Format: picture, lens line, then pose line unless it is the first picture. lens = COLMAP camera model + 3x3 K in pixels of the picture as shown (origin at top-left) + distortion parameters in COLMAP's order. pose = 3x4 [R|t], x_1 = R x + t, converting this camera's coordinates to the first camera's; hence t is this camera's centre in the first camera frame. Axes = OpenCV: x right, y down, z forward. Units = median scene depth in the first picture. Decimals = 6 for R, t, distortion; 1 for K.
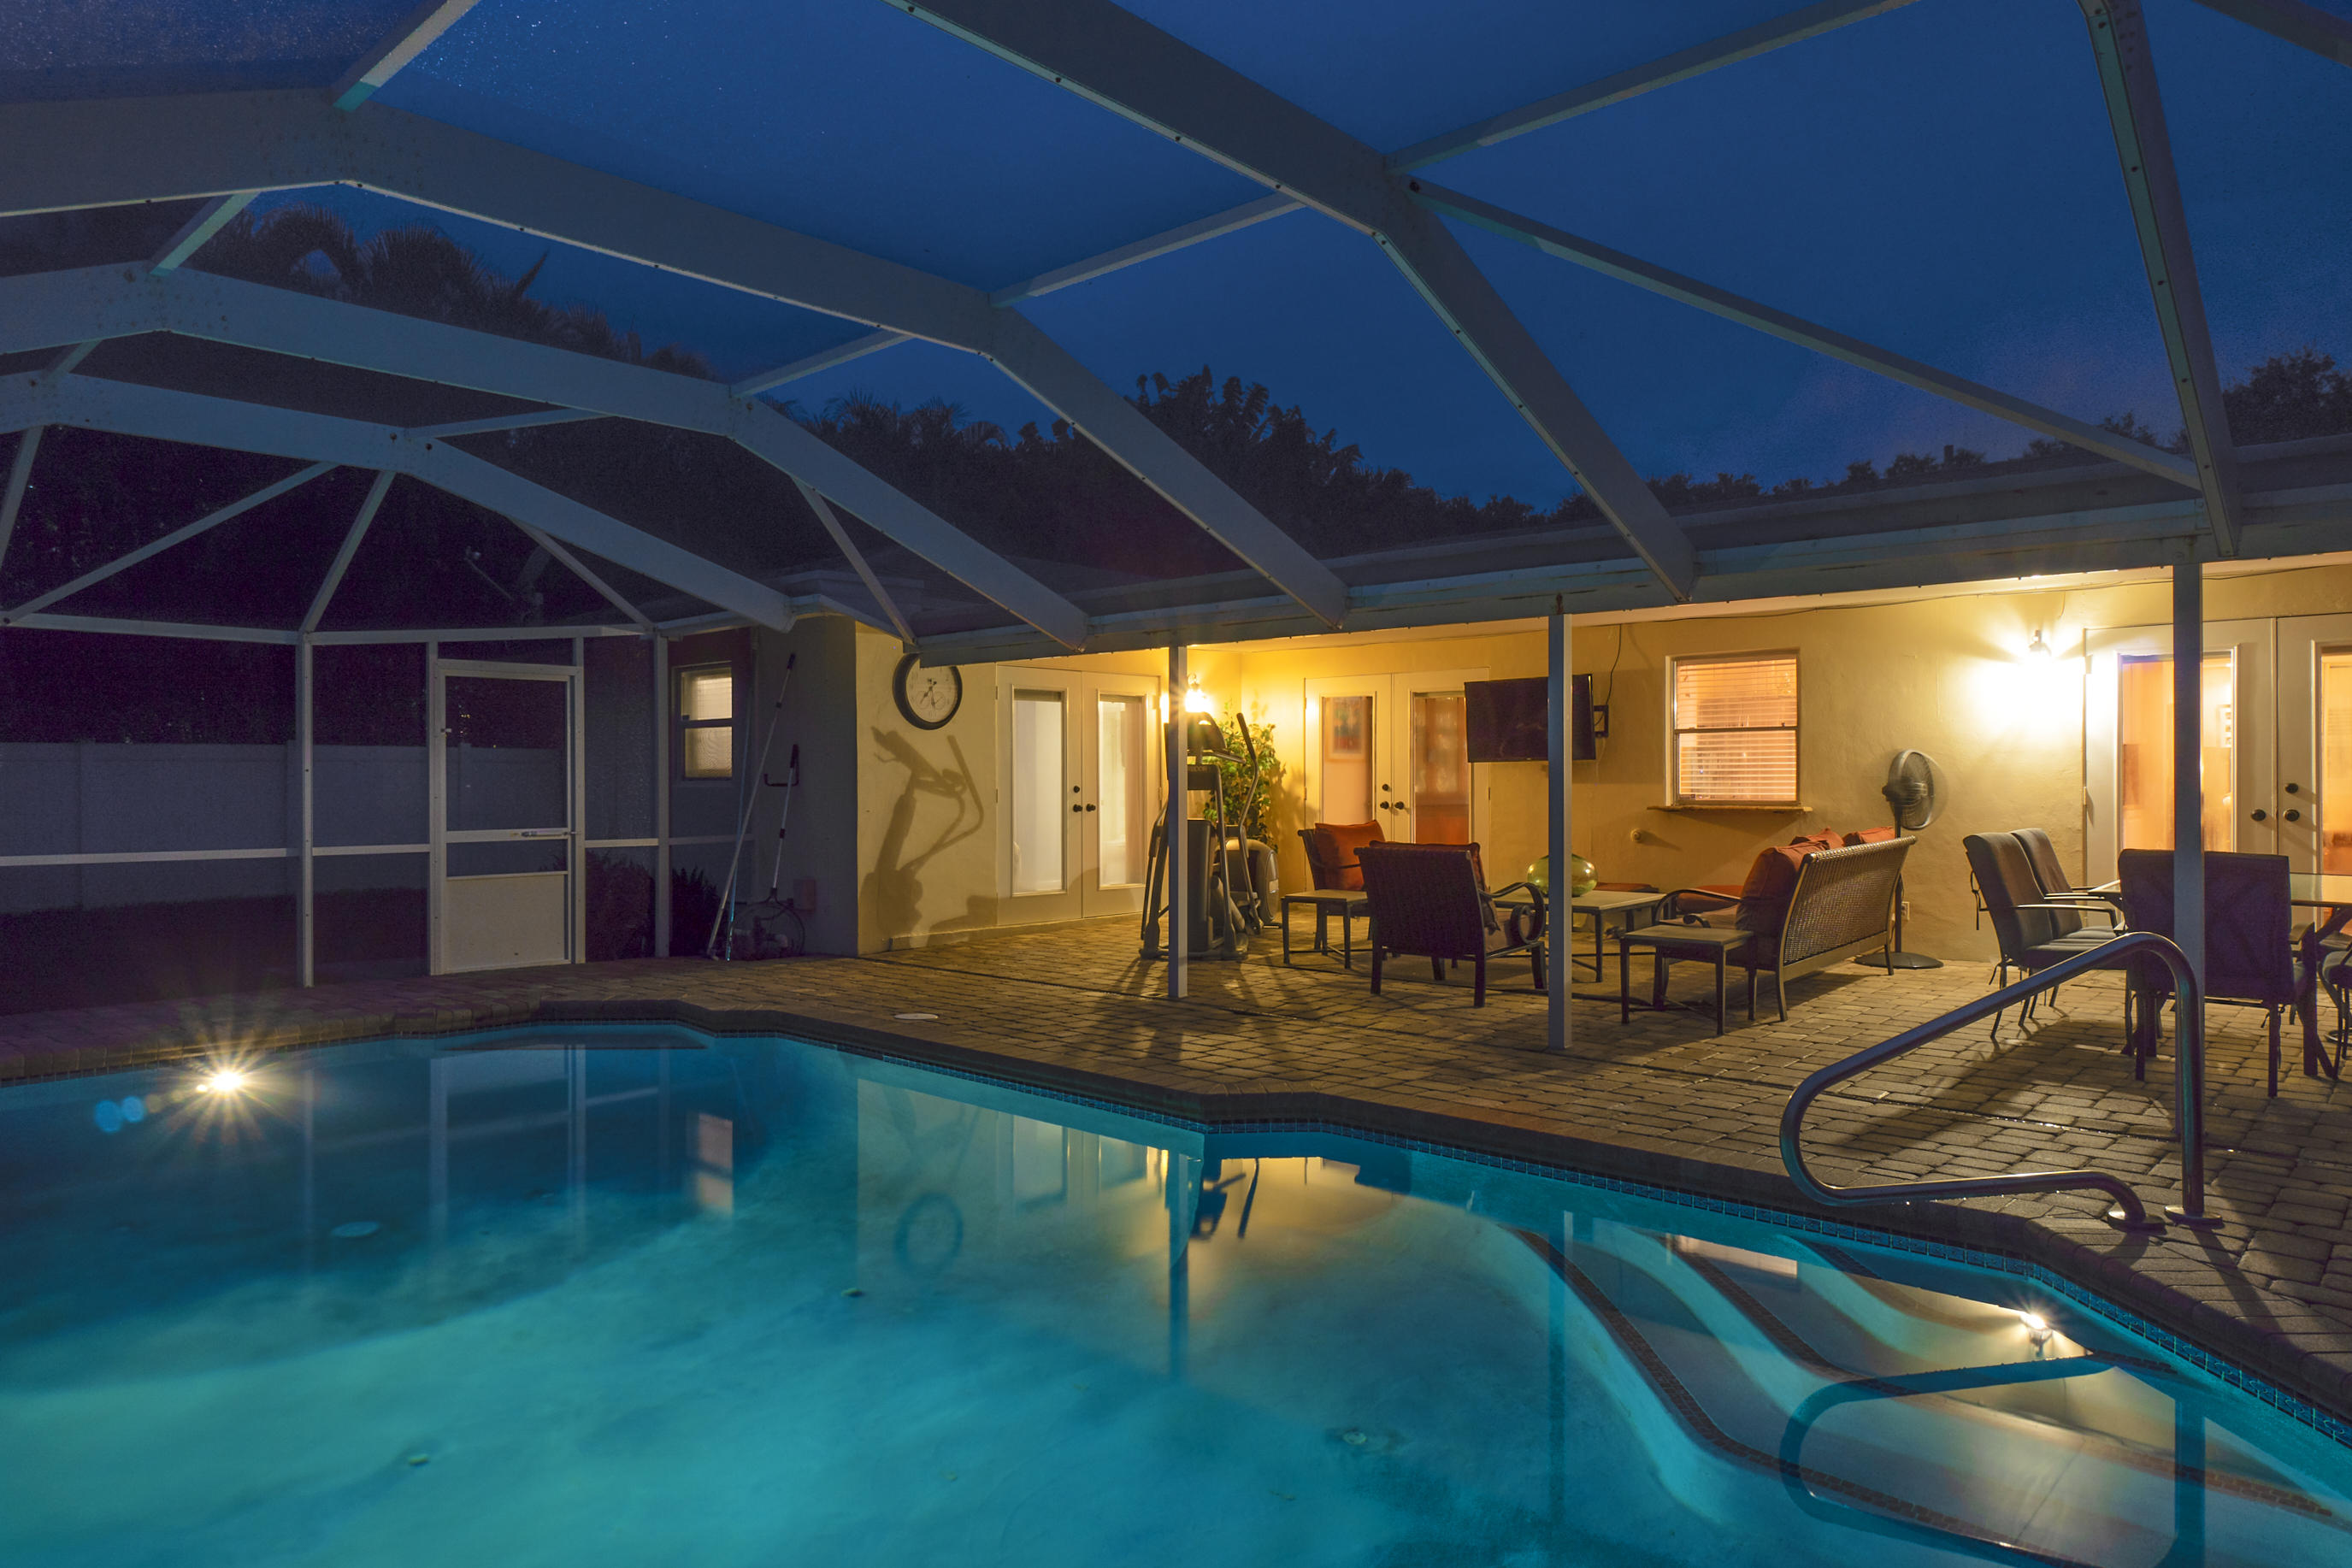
lens RADIAL K [[1460.9, 0, 1157.5], [0, 1460.9, 788.3], [0, 0, 1]] dist [0.000038, 0.000526]
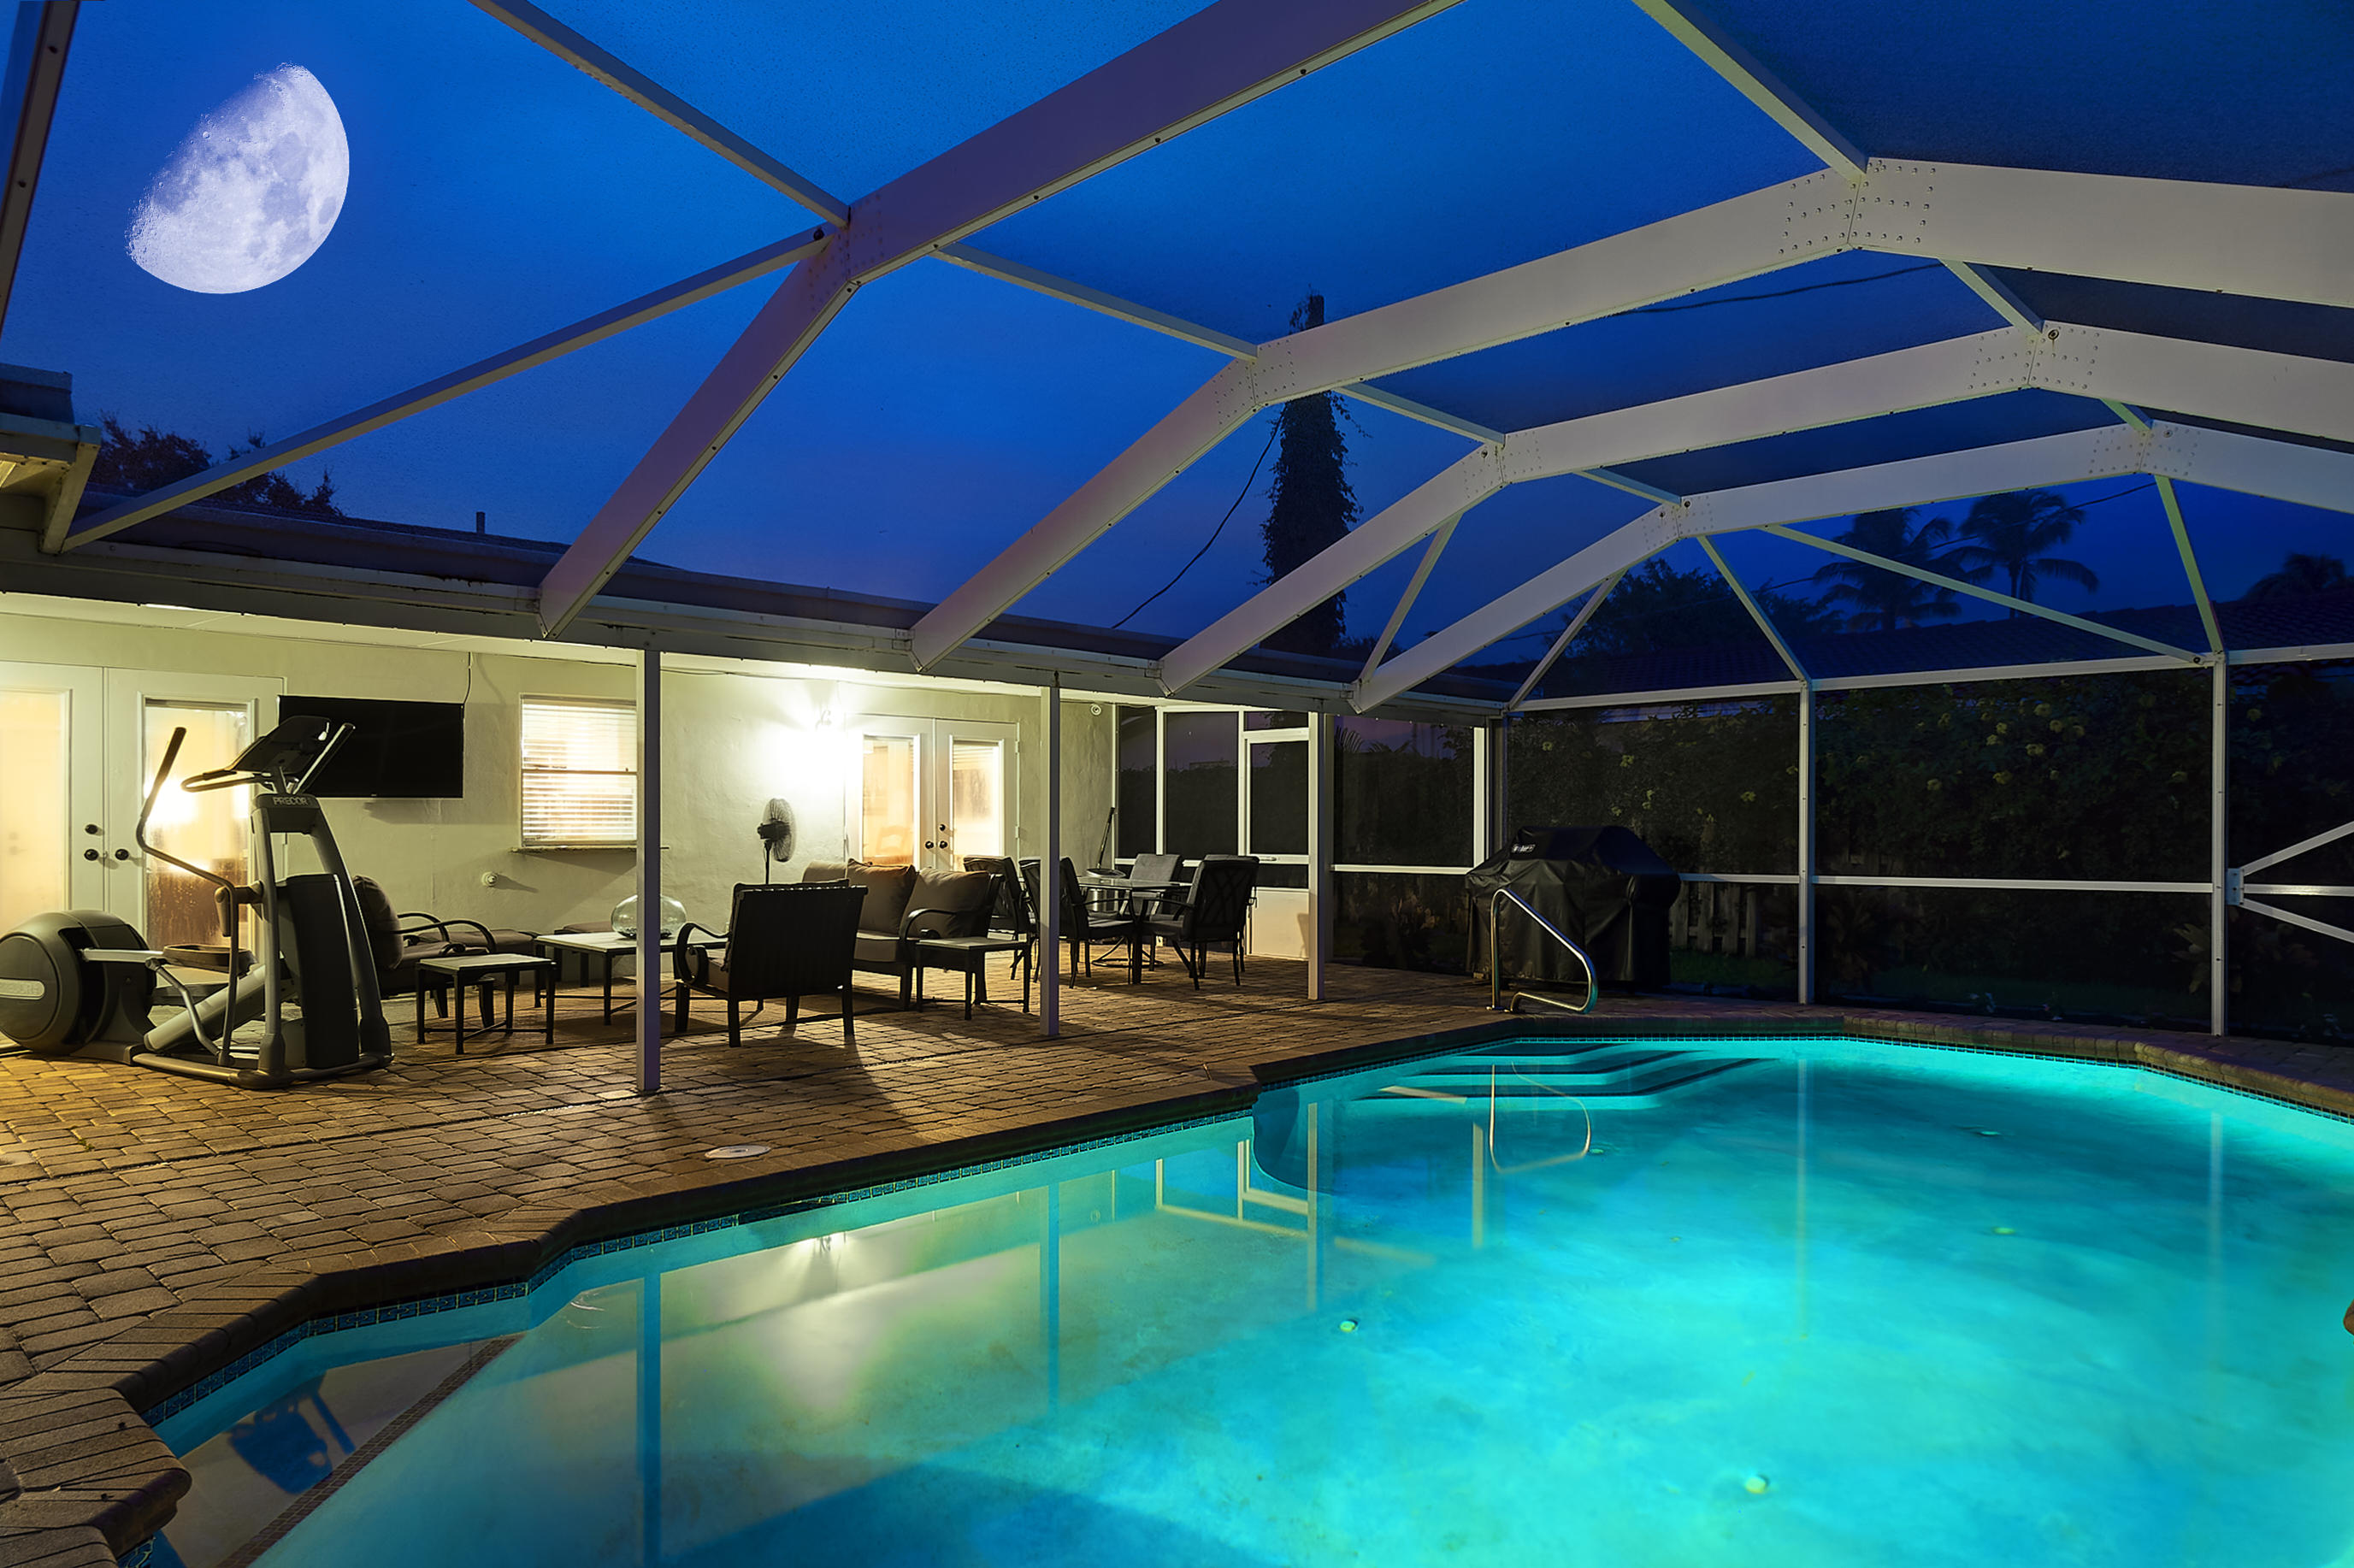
lens RADIAL K [[1462.0, 0, 1158.2], [0, 1462.0, 790.6], [0, 0, 1]] dist [0.000038, 0.000526]
pose [[0.043179, 0.025083, 0.998752, -0.620184], [0.003344, 0.999676, -0.025251, 0.000687], [-0.999062, 0.004430, 0.043082, 0.549111]]
